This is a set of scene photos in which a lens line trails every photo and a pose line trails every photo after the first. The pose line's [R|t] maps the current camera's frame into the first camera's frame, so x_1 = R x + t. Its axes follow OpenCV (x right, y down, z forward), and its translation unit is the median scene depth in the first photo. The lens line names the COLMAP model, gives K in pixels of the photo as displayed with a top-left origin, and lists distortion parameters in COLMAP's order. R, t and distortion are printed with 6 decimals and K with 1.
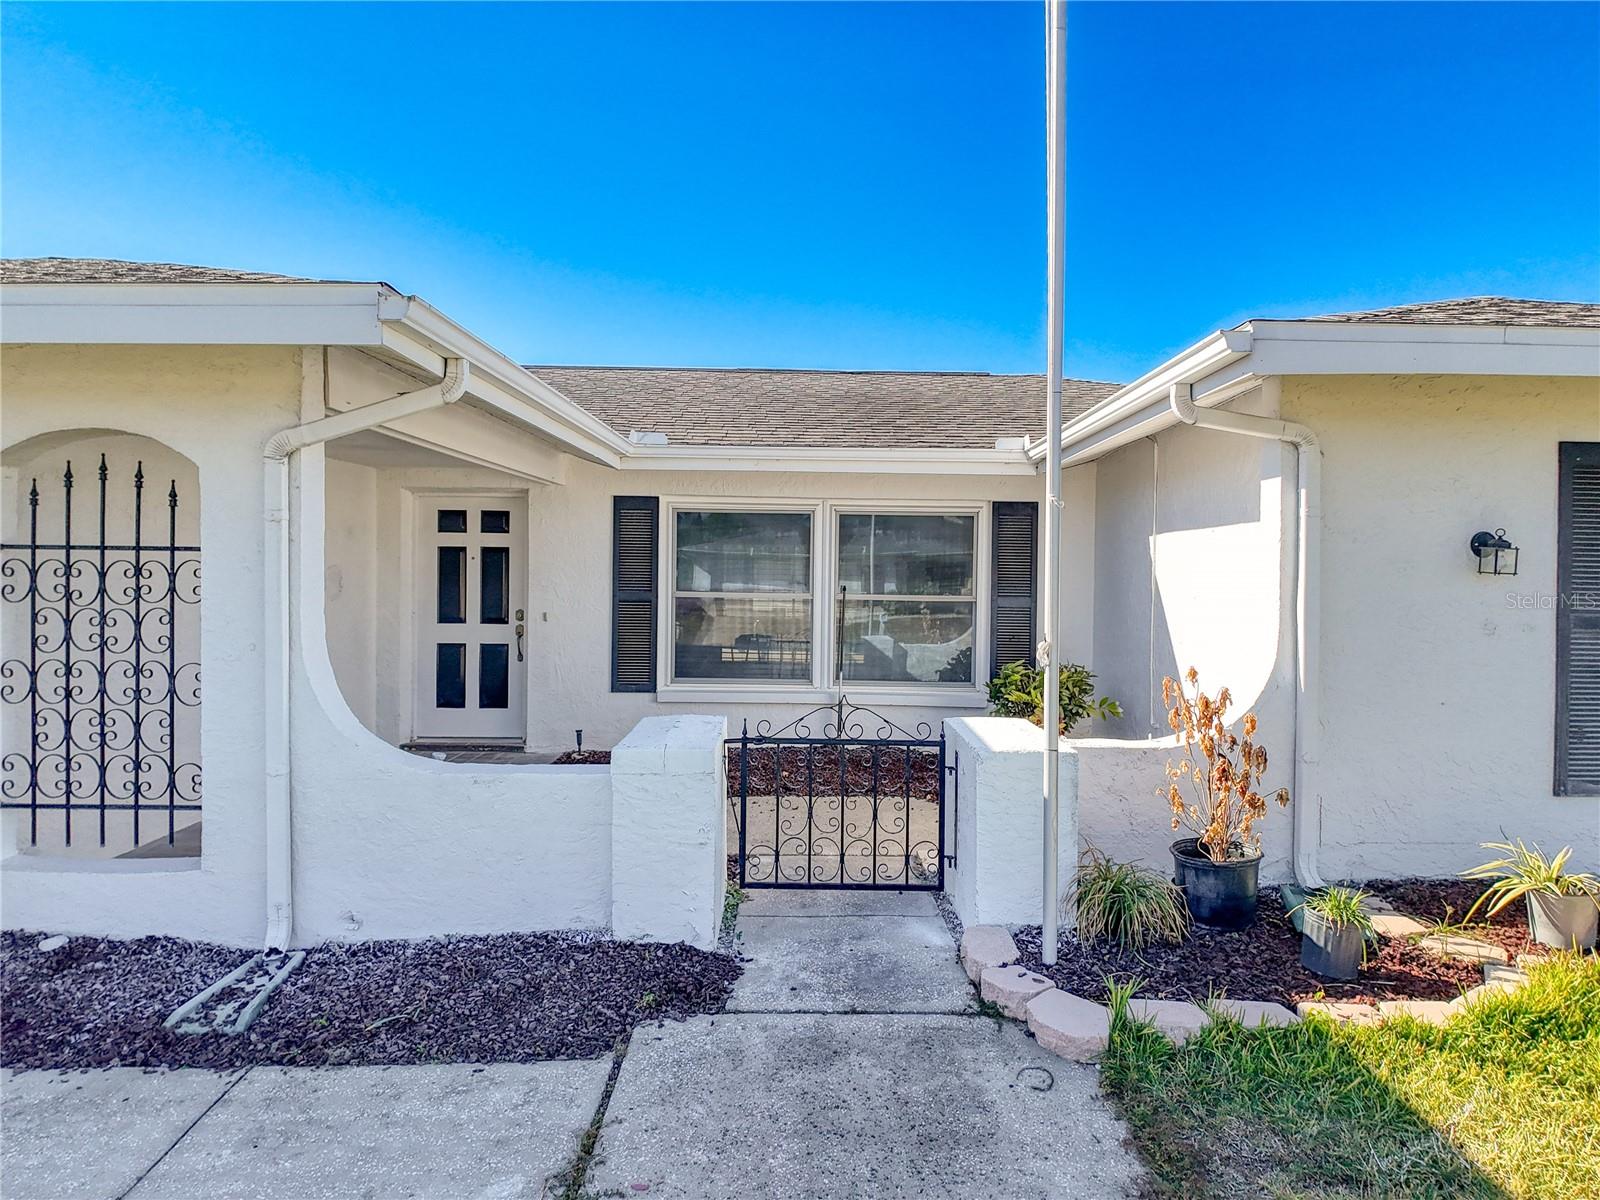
lens RADIAL K [[983.9, 0, 806.0], [0, 983.9, 598.0], [0, 0, 1]] dist [-0.003189, -0.001451]
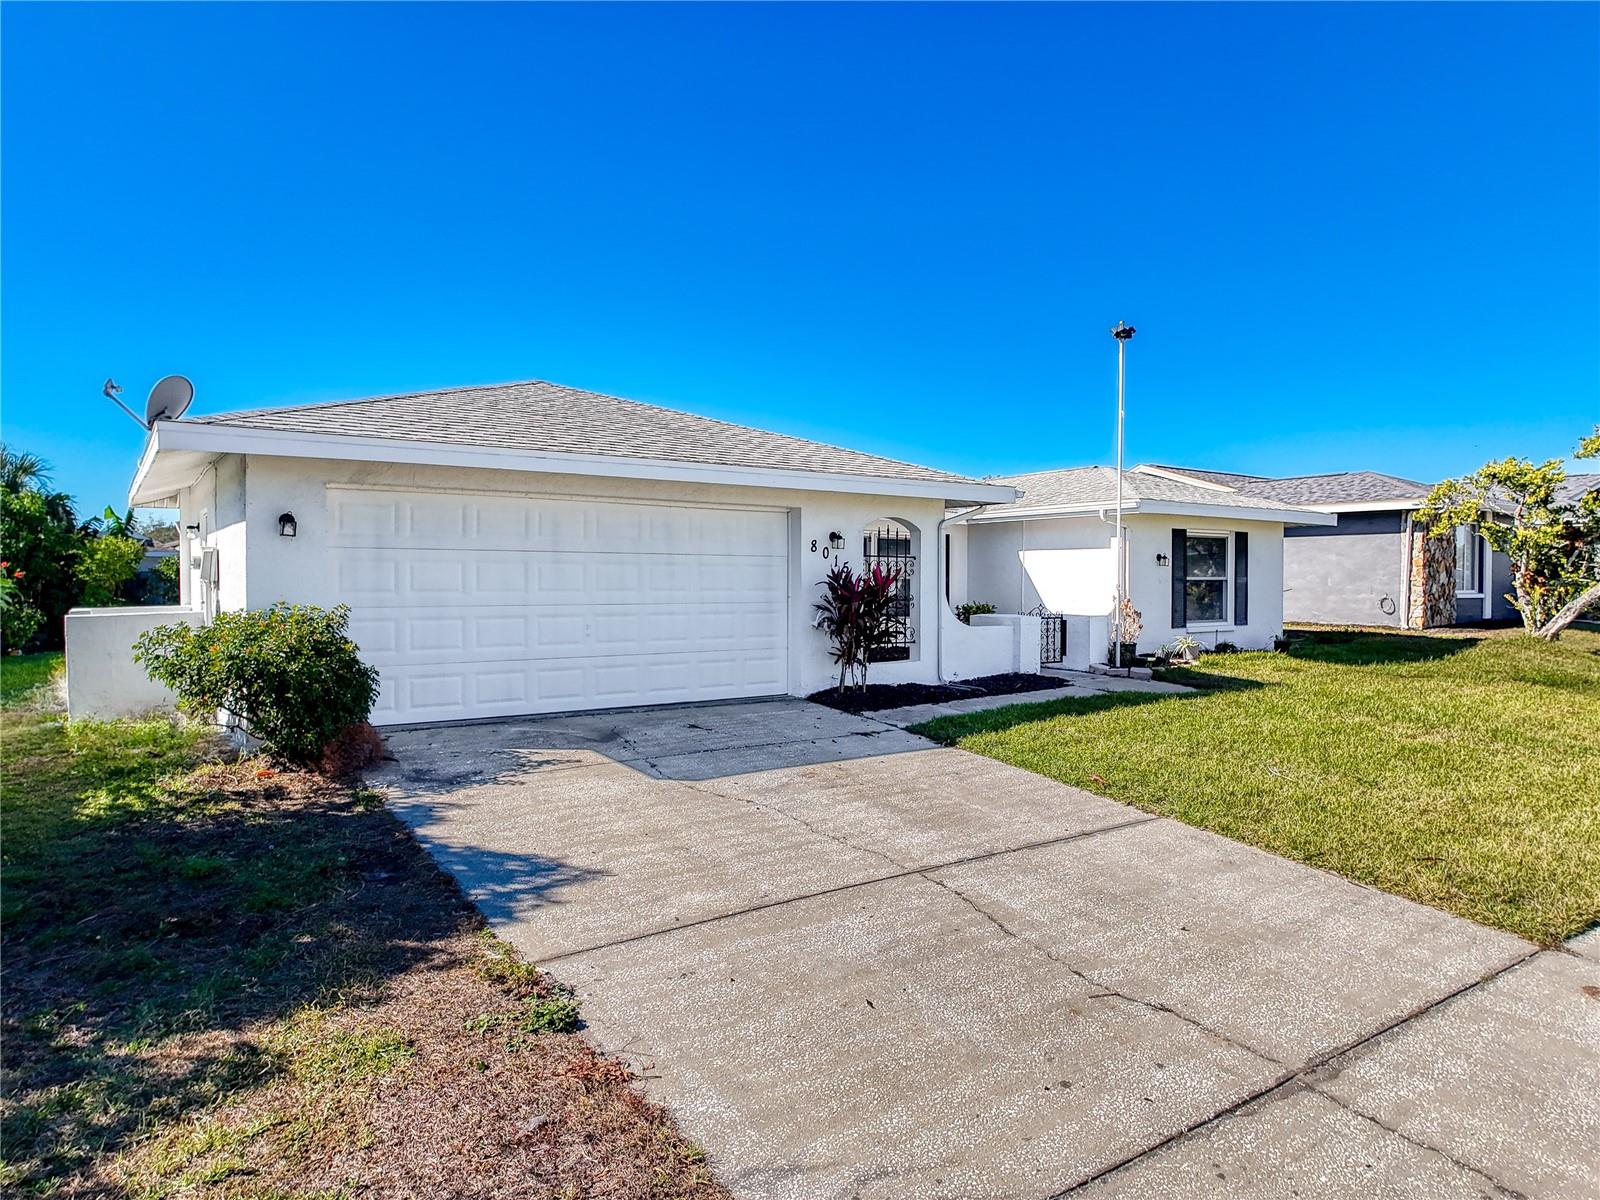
lens RADIAL K [[999.0, 0, 774.8], [0, 999.0, 602.8], [0, 0, 1]] dist [-0.000371, -0.002652]
pose [[0.834439, -0.018738, 0.550782, -1.353922], [0.010444, 0.999780, 0.018192, 0.015488], [-0.551001, -0.009428, 0.834451, -0.680211]]
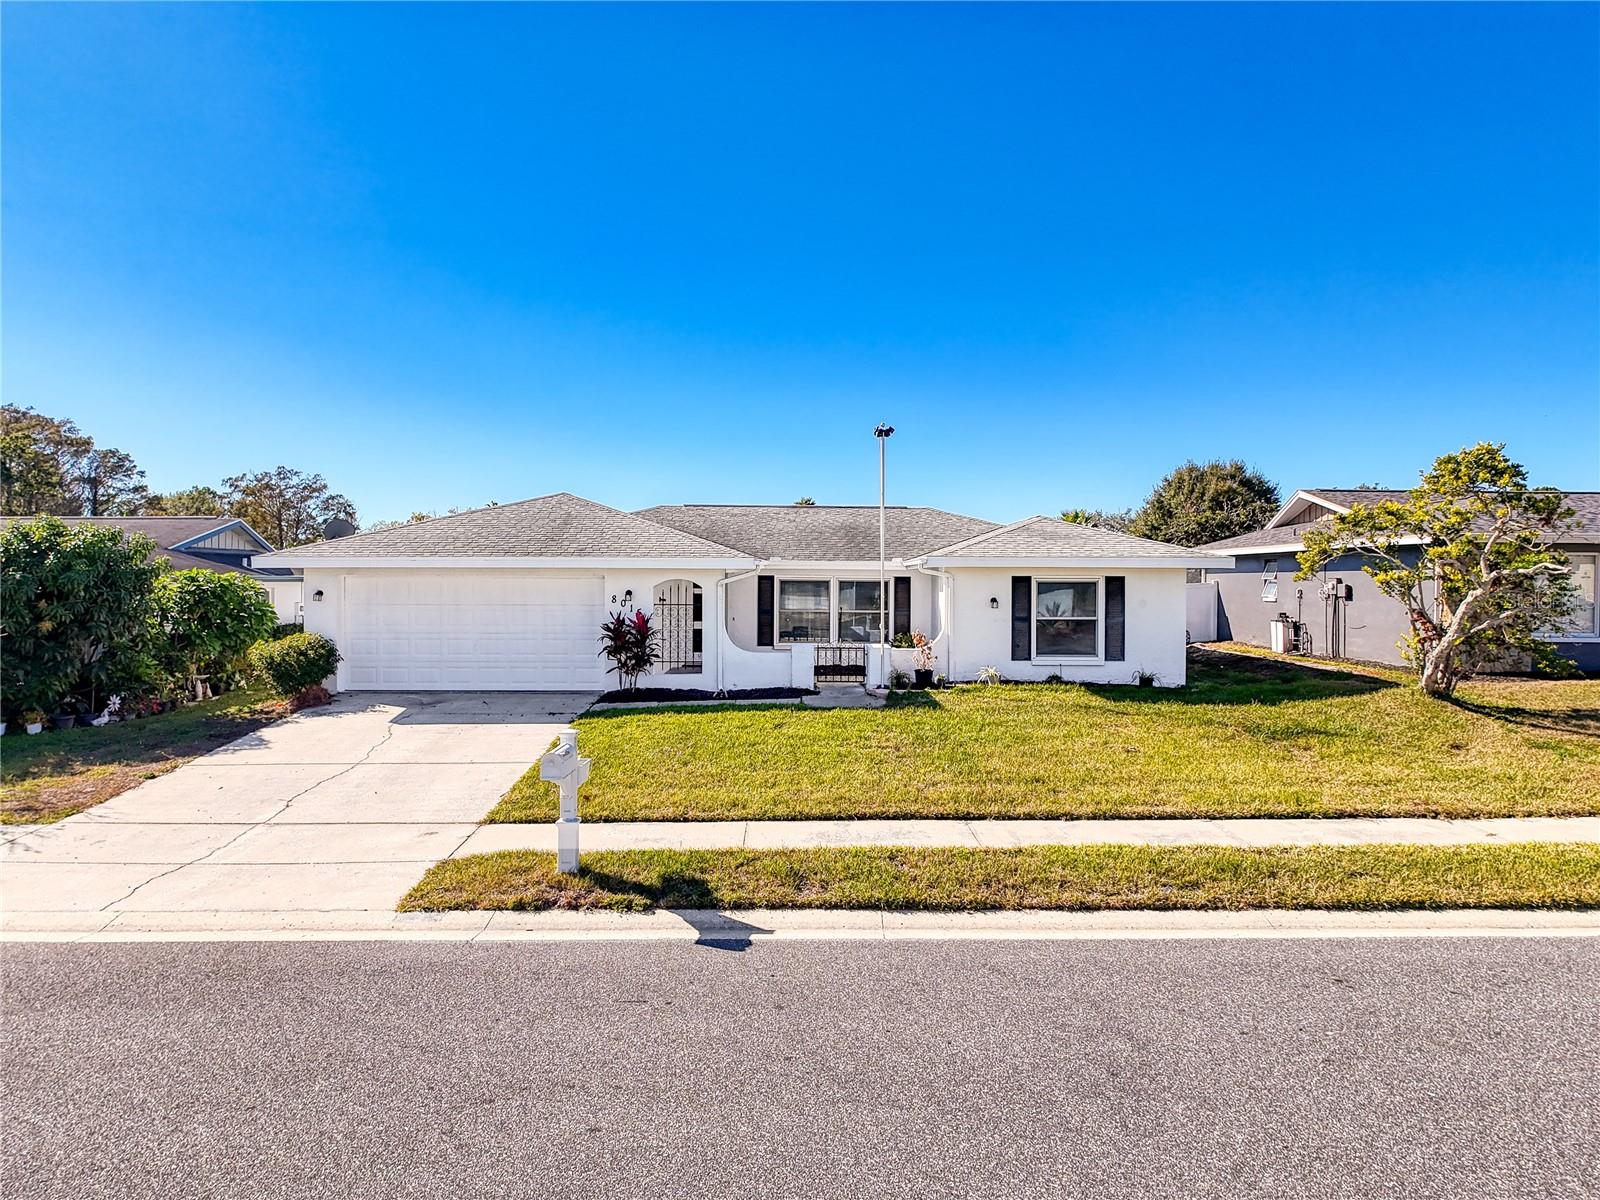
lens RADIAL K [[979.3, 0, 803.5], [0, 979.3, 595.1], [0, 0, 1]] dist [0.005819, -0.000548]
pose [[0.999978, -0.005913, -0.003154, -0.060770], [0.005899, 0.999973, -0.004407, -0.036694], [0.003180, 0.004388, 0.999985, -1.792657]]
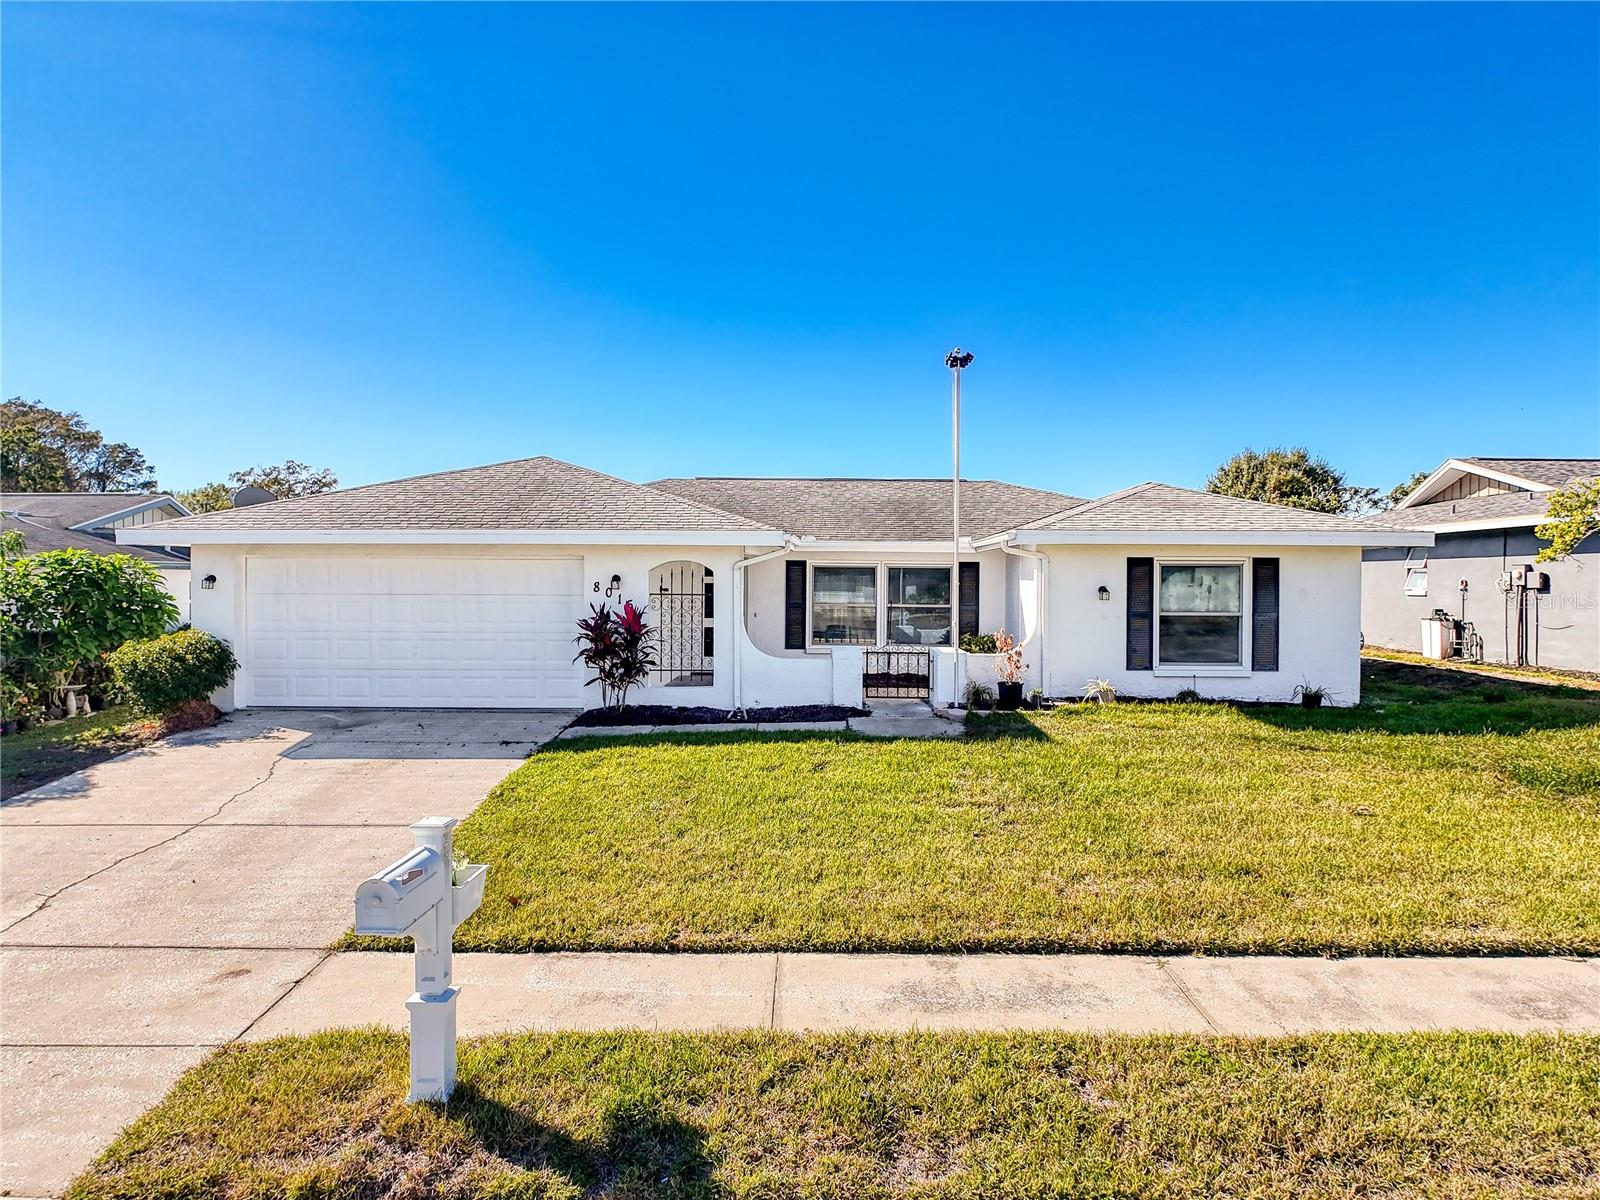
lens RADIAL K [[979.3, 0, 803.5], [0, 979.3, 595.1], [0, 0, 1]] dist [0.005819, -0.000548]
pose [[0.999667, -0.004384, -0.025444, -0.104014], [0.004252, 0.999977, -0.005231, -0.015120], [0.025466, 0.005121, 0.999663, -1.213842]]
